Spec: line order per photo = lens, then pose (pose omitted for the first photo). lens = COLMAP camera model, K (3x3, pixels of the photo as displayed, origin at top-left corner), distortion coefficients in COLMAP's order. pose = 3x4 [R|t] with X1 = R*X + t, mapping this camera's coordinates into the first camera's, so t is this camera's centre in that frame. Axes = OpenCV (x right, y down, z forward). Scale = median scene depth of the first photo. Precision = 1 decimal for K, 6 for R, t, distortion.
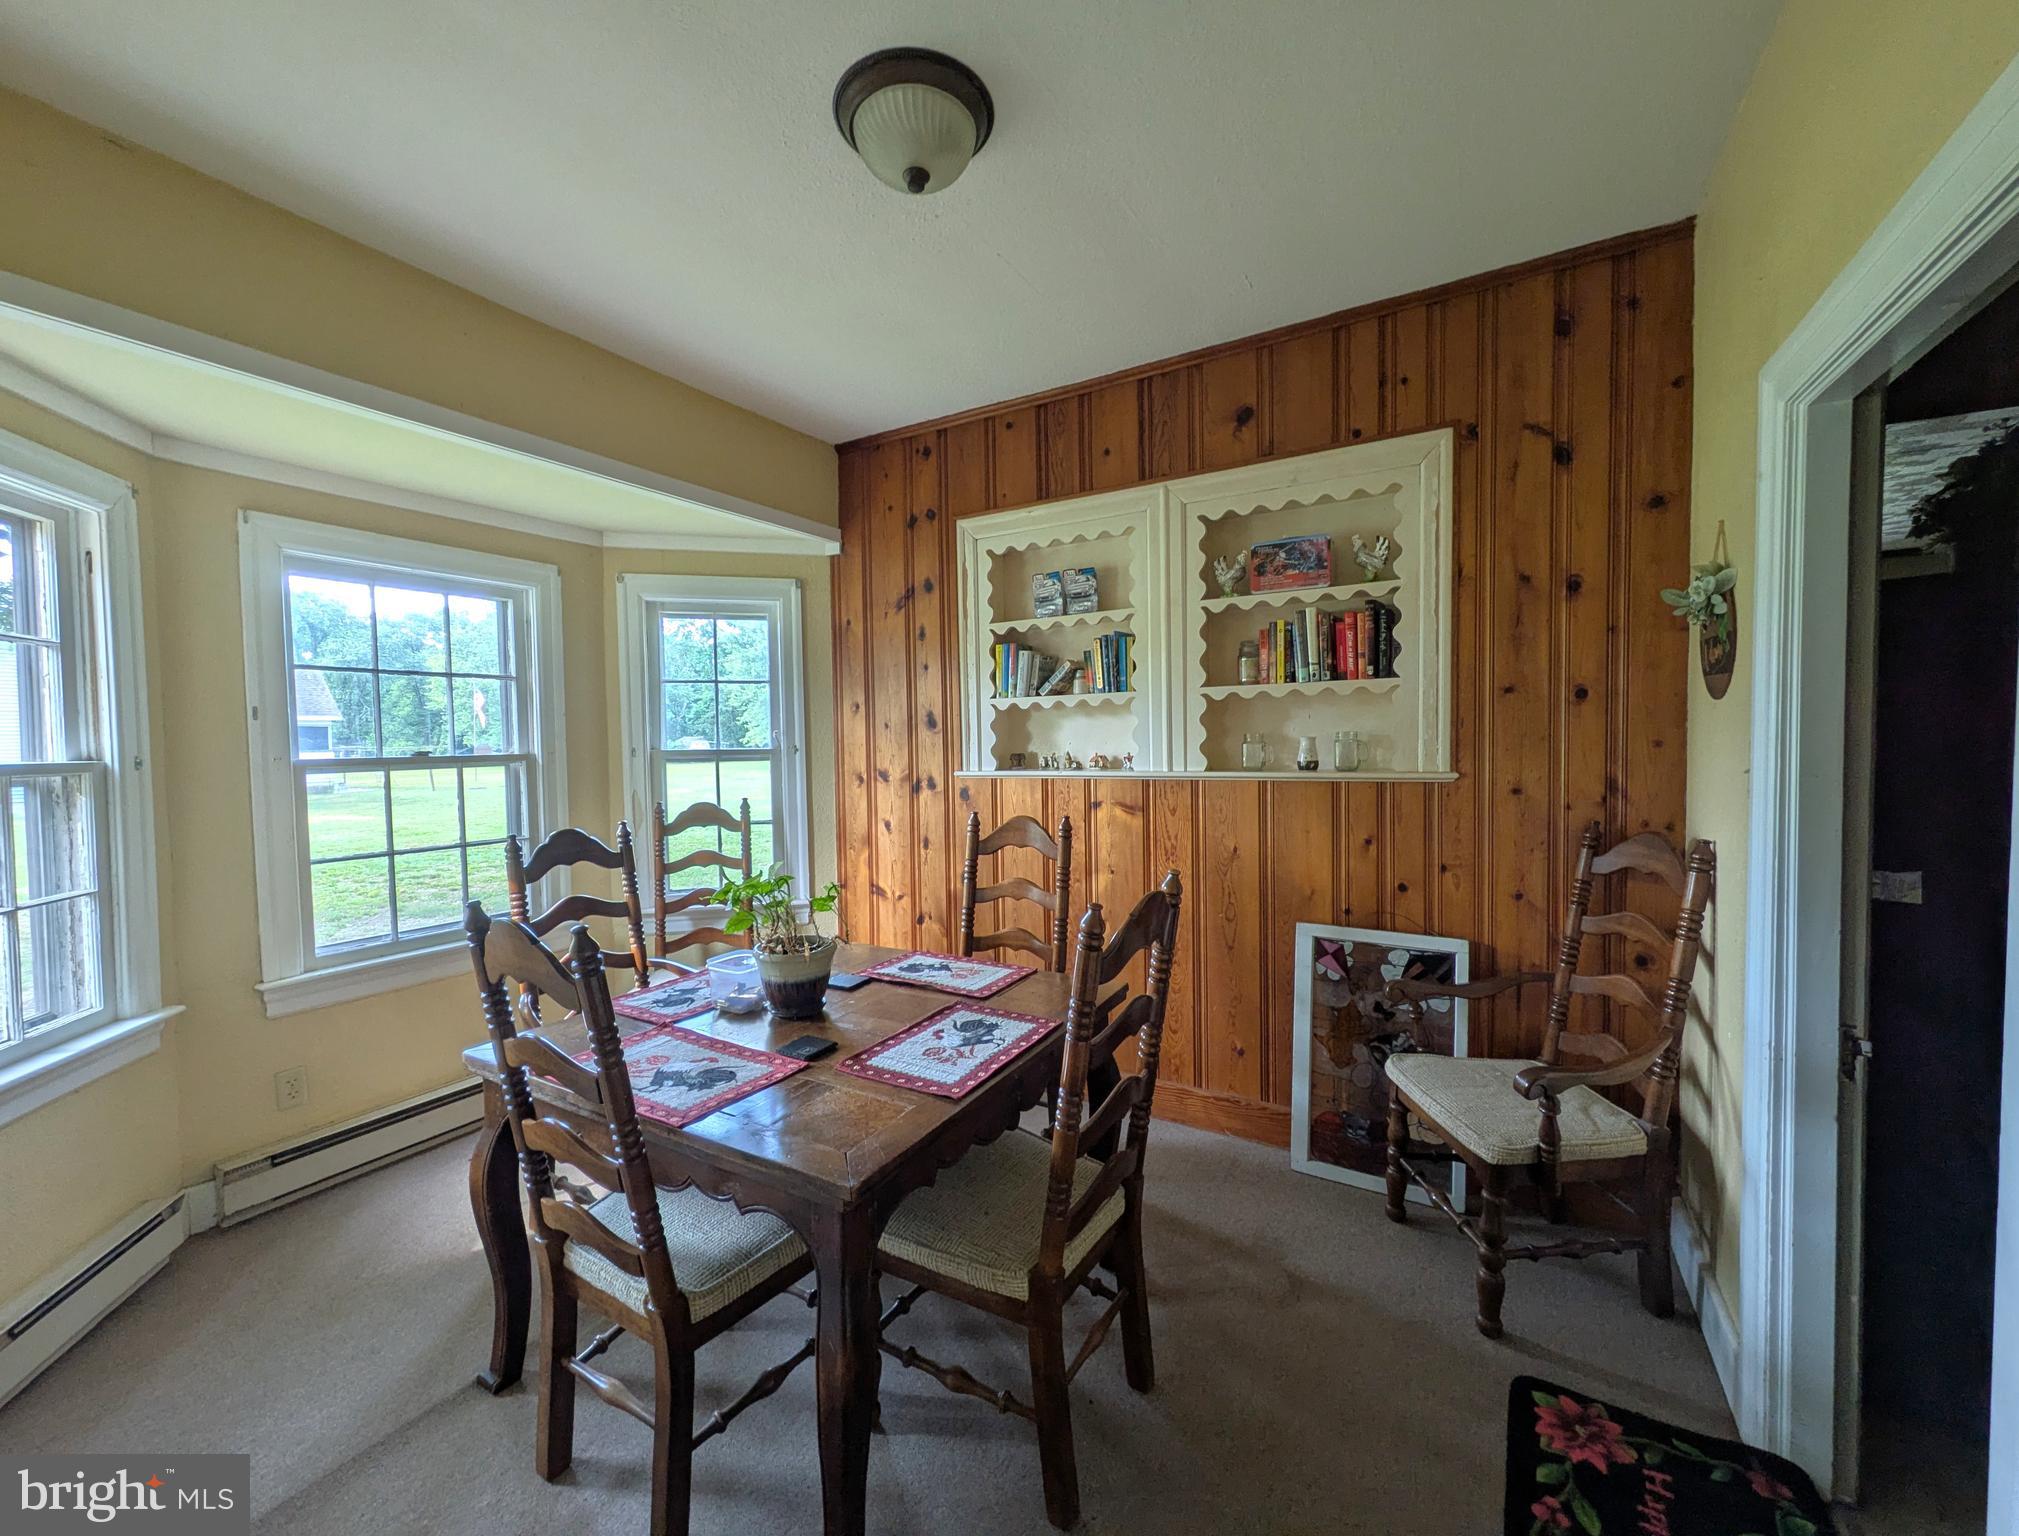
lens RADIAL K [[805.7, 0, 1004.6], [0, 805.7, 772.7], [0, 0, 1]] dist [0.001356, 0.000210]
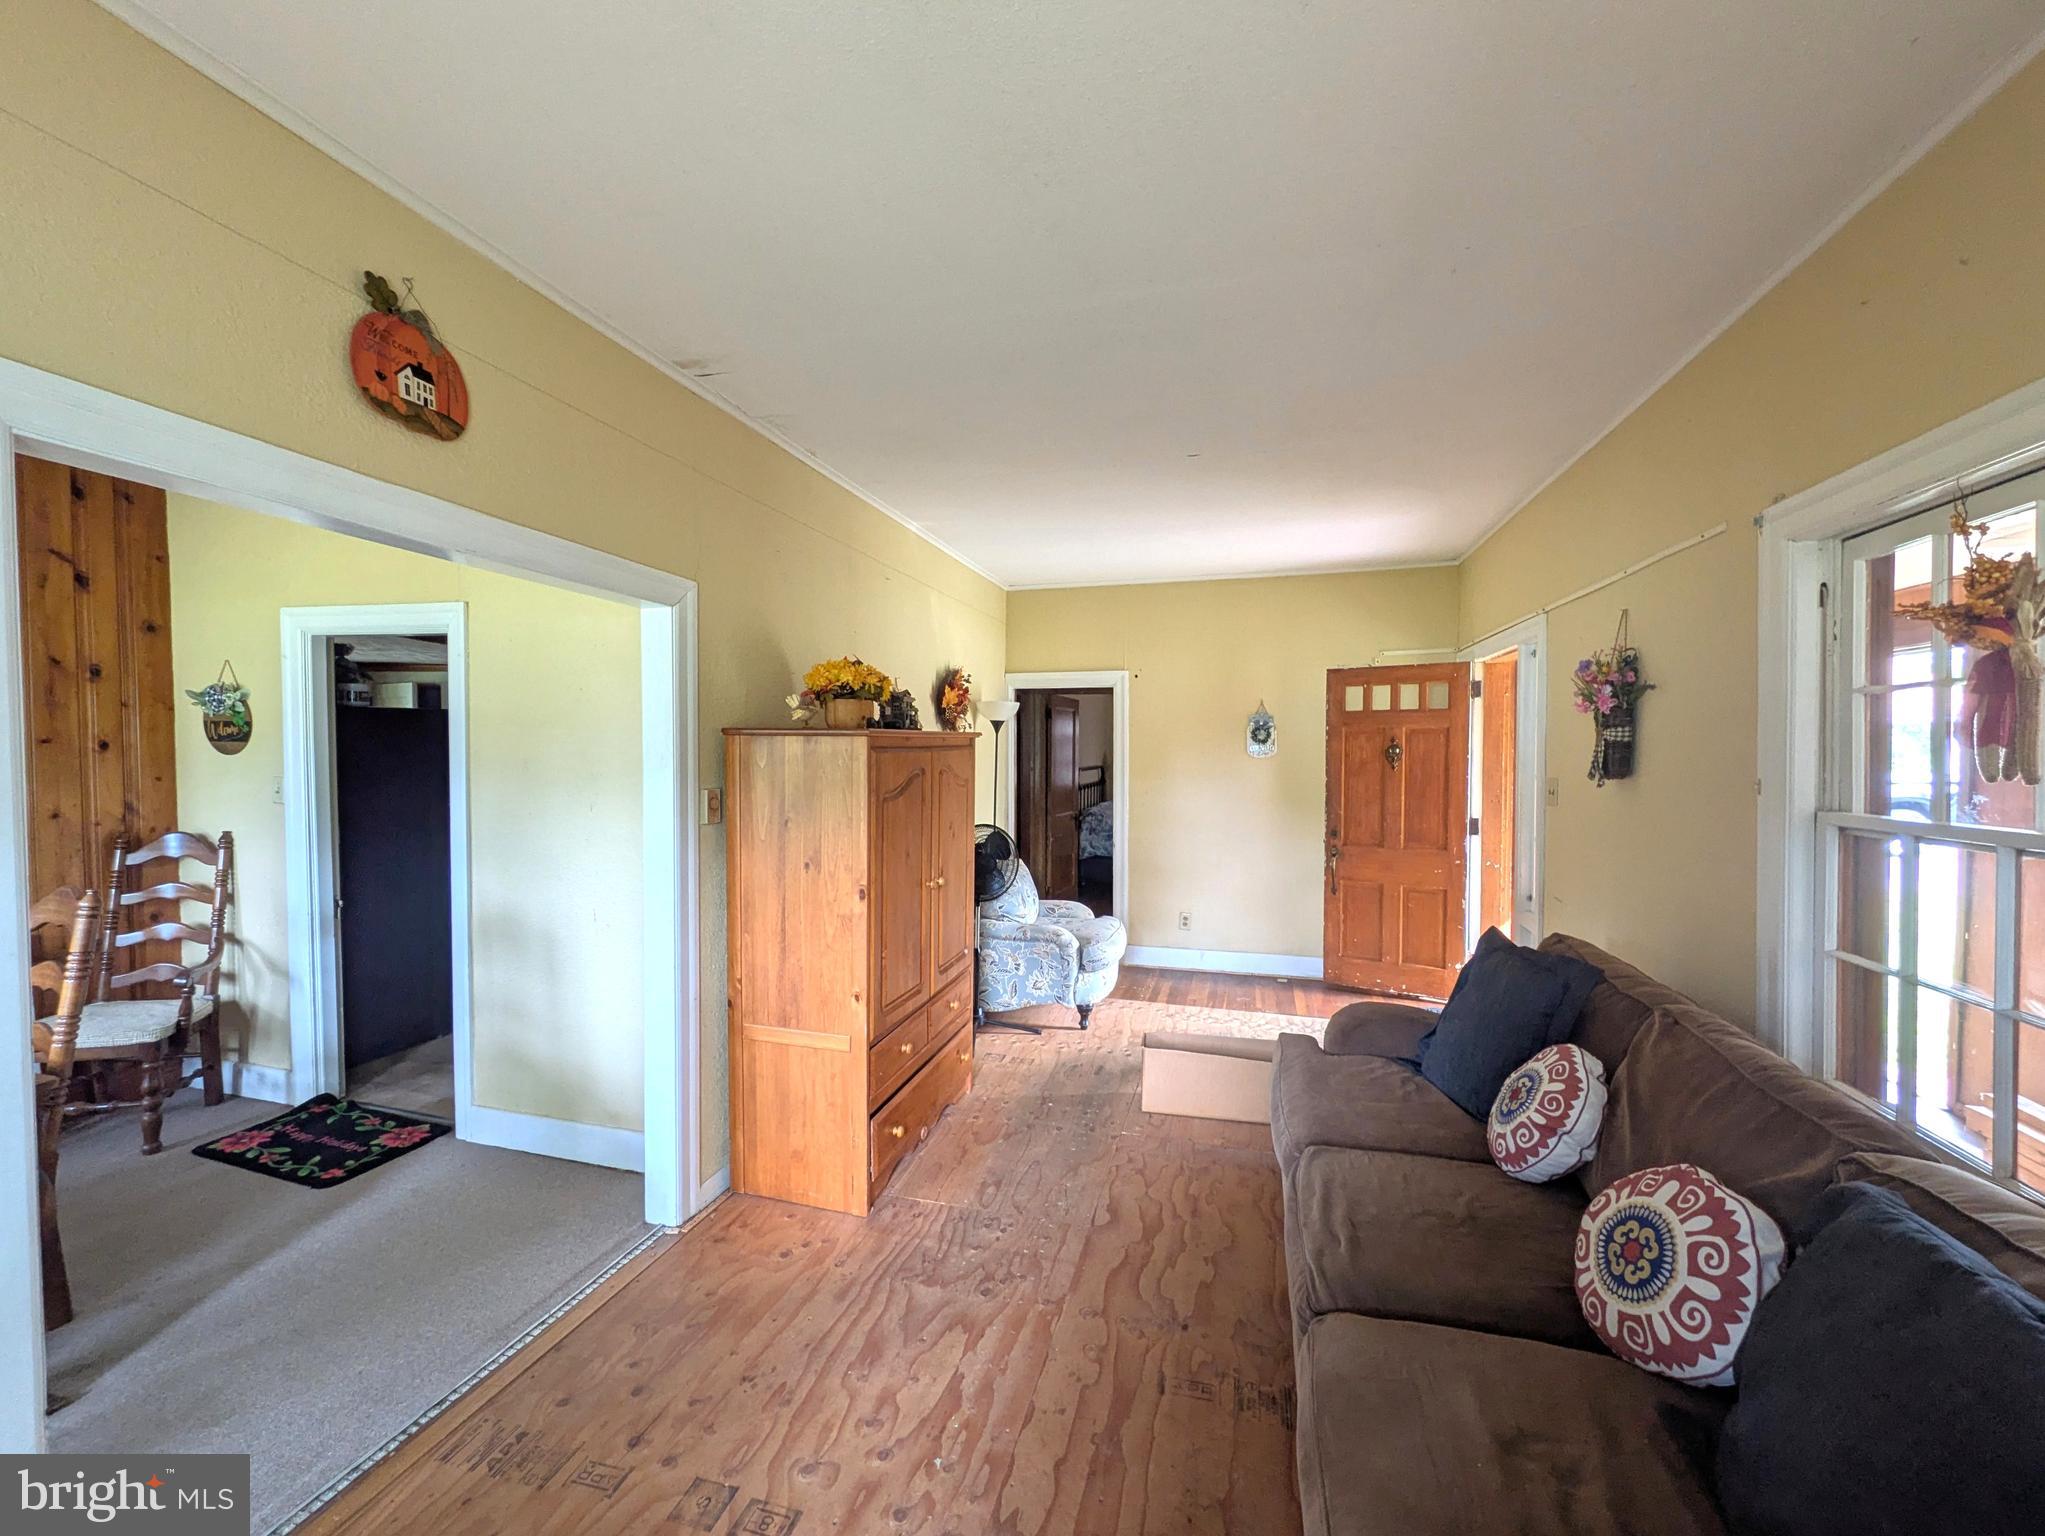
lens RADIAL K [[825.3, 0, 1032.3], [0, 825.3, 773.7], [0, 0, 1]] dist [-0.002543, -0.000016]
pose [[-0.277310, -0.023294, 0.960498, -1.249187], [0.033852, 0.998848, 0.033998, -0.043028], [-0.960184, 0.041943, -0.276203, -0.220281]]
